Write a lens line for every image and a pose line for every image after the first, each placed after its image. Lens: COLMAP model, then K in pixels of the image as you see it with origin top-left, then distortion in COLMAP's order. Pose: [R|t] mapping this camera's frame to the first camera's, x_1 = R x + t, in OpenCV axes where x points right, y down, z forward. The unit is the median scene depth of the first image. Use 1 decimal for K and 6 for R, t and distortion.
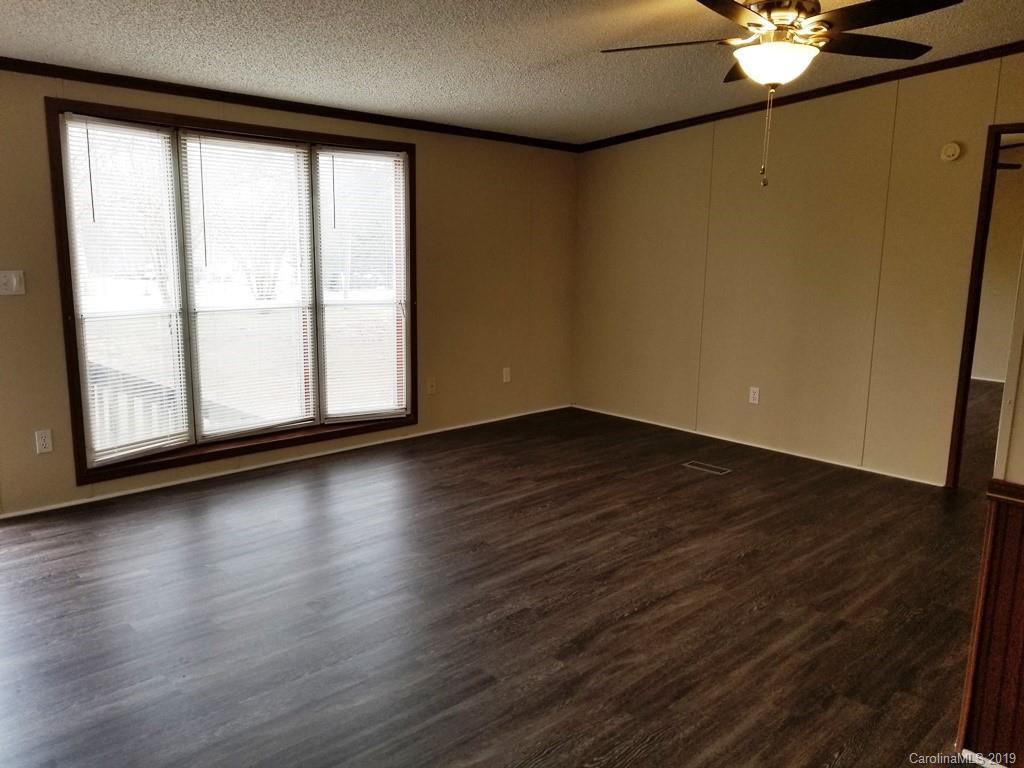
lens RADIAL K [[813.2, 0, 512.5], [0, 813.2, 383.9], [0, 0, 1]] dist [0.068205, -0.086813]
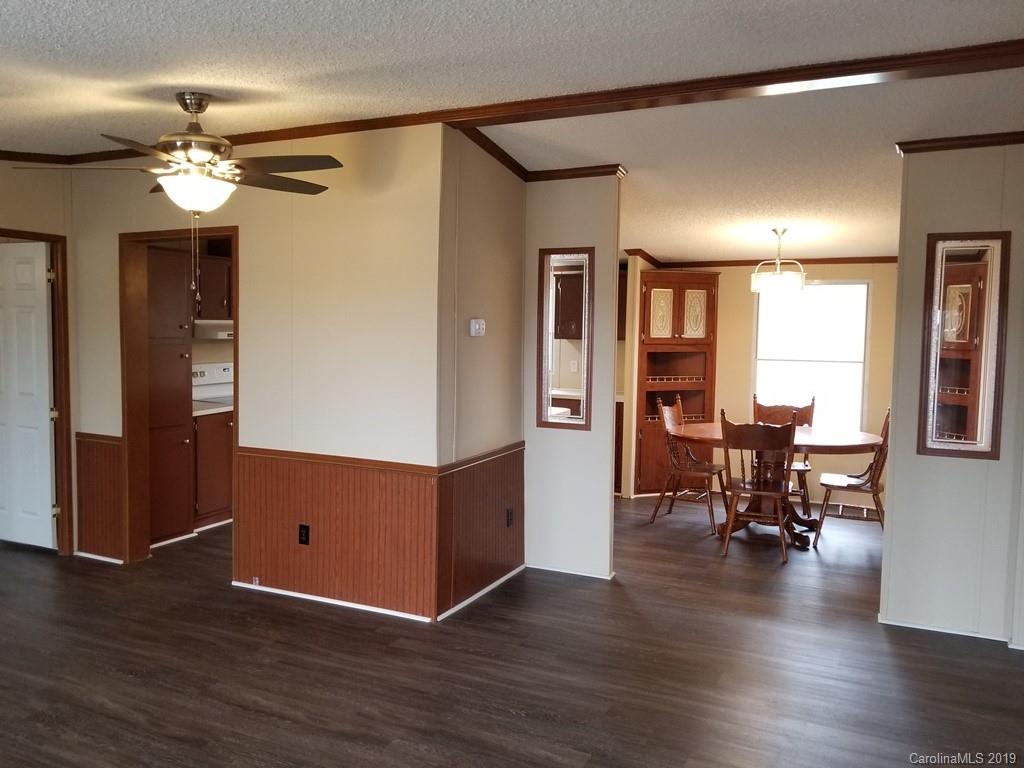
lens RADIAL K [[813.2, 0, 512.0], [0, 813.2, 380.5], [0, 0, 1]] dist [0.068205, -0.086813]
pose [[-0.346841, -0.094762, 0.933125, -0.858036], [0.144980, 0.977509, 0.153158, -0.244510], [-0.926651, 0.188406, -0.325301, 0.982073]]
